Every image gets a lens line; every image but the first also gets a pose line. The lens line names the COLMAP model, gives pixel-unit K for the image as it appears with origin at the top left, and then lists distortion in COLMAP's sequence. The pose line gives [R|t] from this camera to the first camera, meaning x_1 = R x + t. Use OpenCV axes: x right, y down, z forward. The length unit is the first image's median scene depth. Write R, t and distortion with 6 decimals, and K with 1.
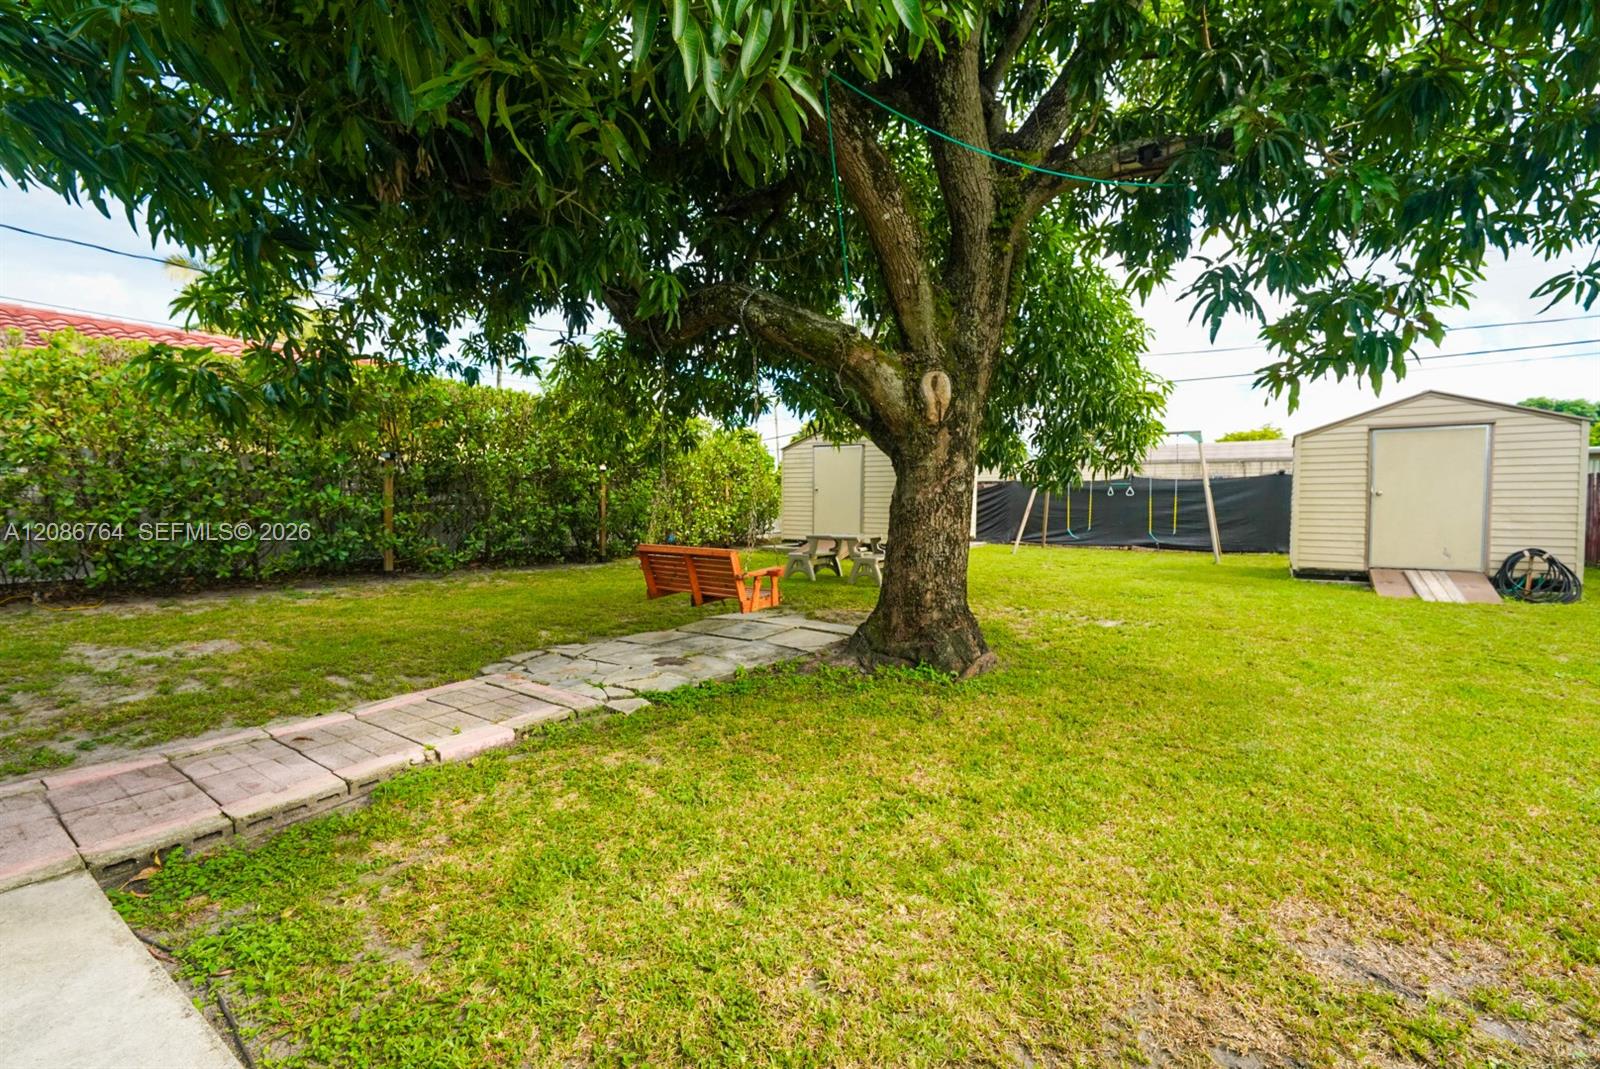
lens RADIAL K [[672.6, 0, 800.0], [0, 672.6, 534.5], [0, 0, 1]] dist [0.000510, -0.000591]
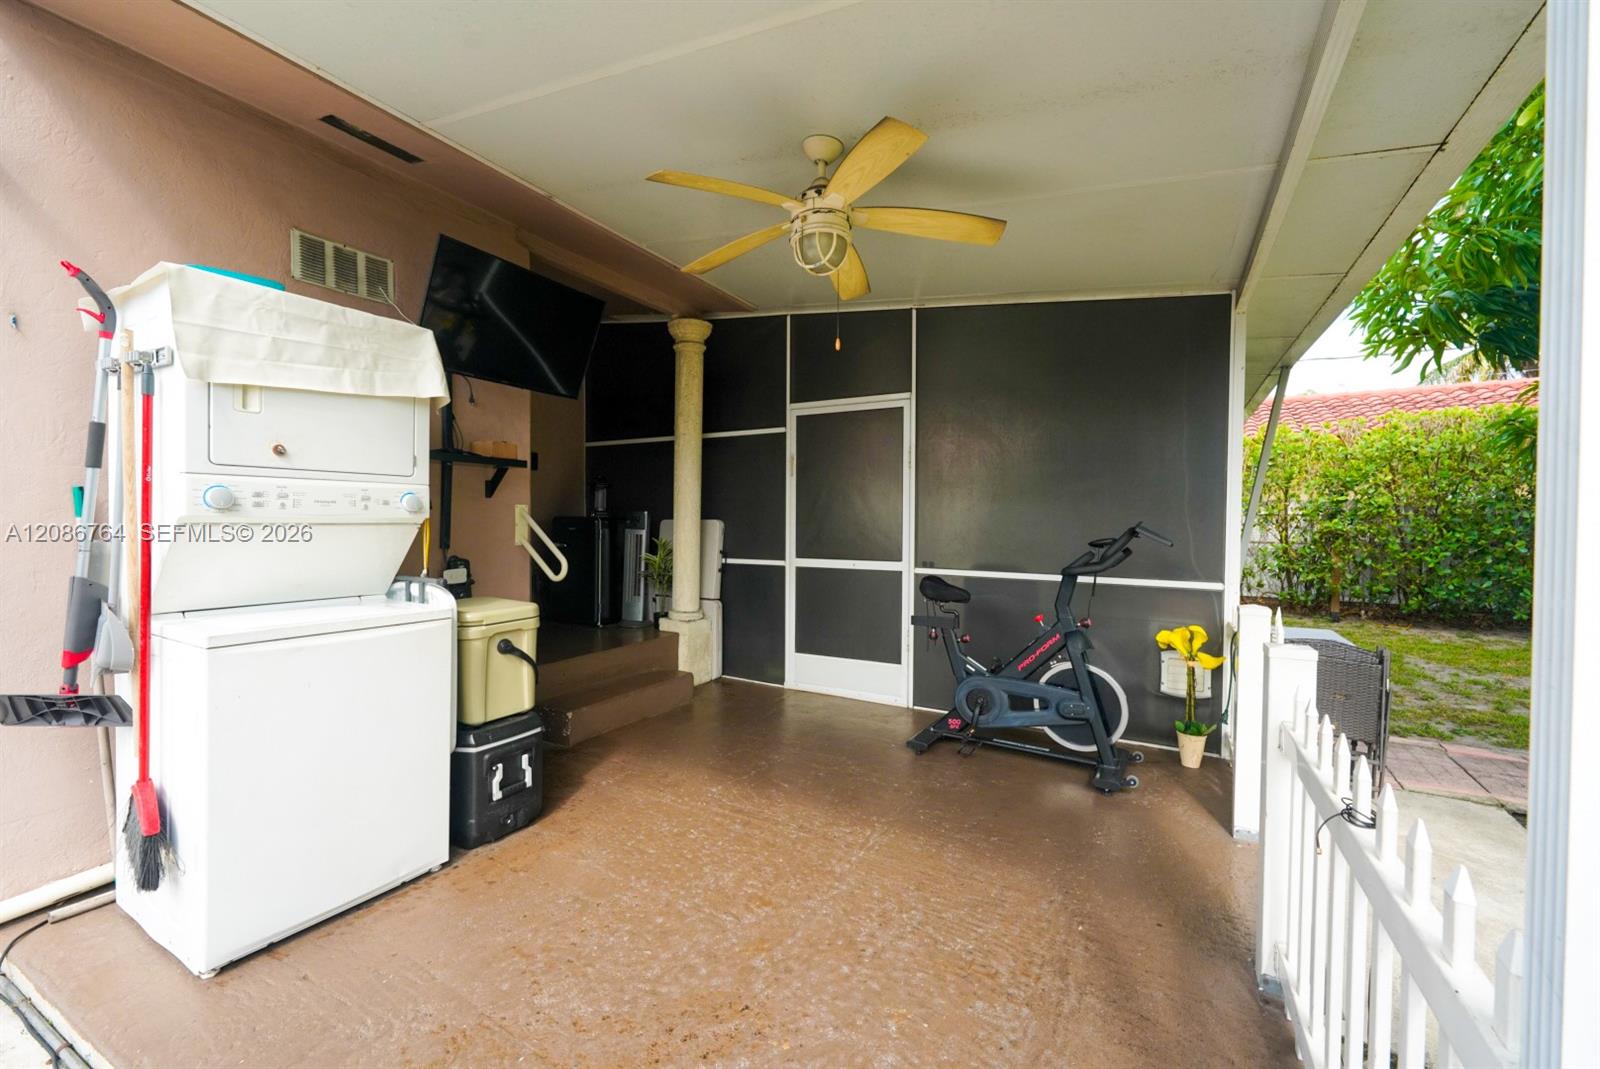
lens RADIAL K [[664.9, 0, 800.0], [0, 664.9, 534.5], [0, 0, 1]] dist [-0.001797, 0.000511]
pose [[0.079058, 0.018271, -0.996703, 0.156598], [-0.059123, 0.998158, 0.013608, -0.027837], [0.995115, 0.057852, 0.079992, -0.368709]]
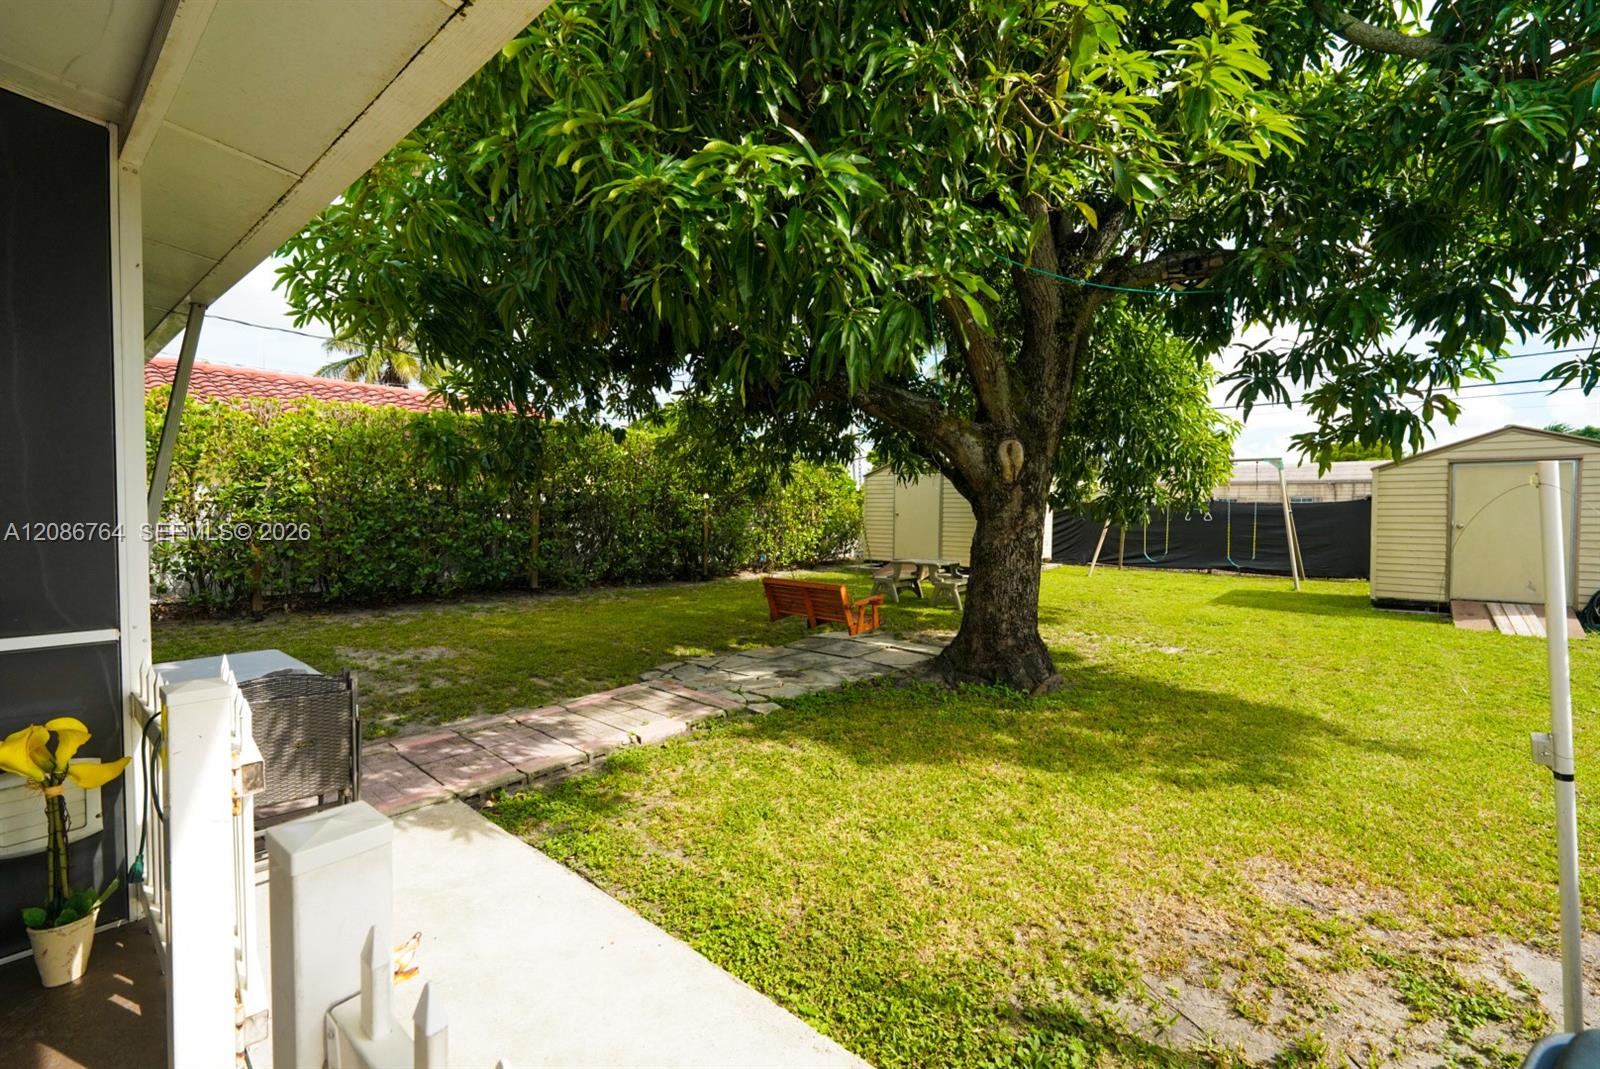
lens RADIAL K [[664.9, 0, 800.0], [0, 664.9, 534.5], [0, 0, 1]] dist [-0.001797, 0.000511]
pose [[0.993938, 0.006394, -0.109757, -0.042573], [-0.008332, 0.999817, -0.017211, -0.049403], [0.109626, 0.018021, 0.993809, -0.227667]]
